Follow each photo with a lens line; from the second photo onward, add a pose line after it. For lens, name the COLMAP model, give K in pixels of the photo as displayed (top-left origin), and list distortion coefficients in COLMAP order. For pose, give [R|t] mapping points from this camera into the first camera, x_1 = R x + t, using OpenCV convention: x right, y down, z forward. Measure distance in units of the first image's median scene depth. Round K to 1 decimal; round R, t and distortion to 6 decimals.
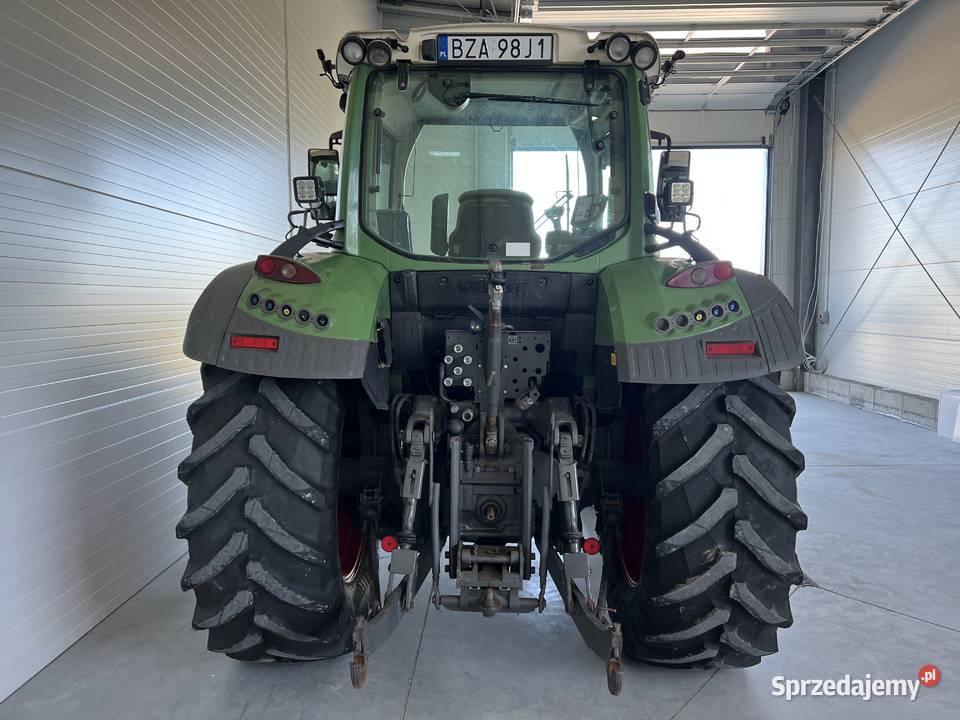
lens RADIAL K [[729.5, 0, 476.6], [0, 729.5, 357.1], [0, 0, 1]] dist [0.112090, -0.176973]
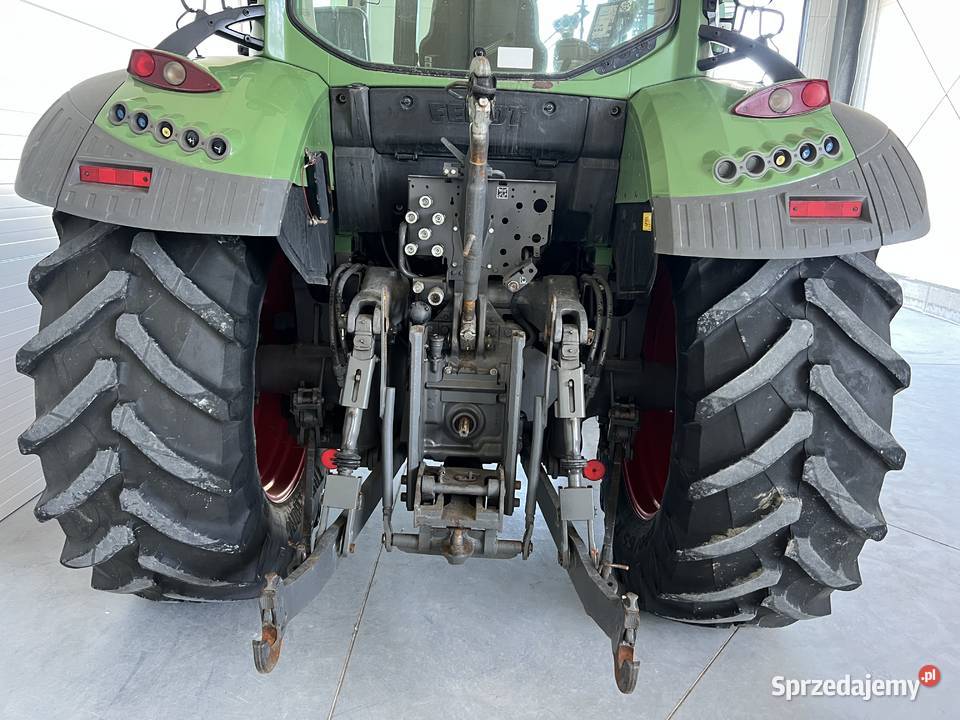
lens RADIAL K [[729.5, 0, 476.6], [0, 729.5, 357.1], [0, 0, 1]] dist [0.112090, -0.176973]
pose [[0.999372, 0.030177, 0.018561, 0.017147], [-0.032816, 0.985922, 0.163952, 0.020062], [-0.013352, -0.164458, 0.986294, 0.291741]]
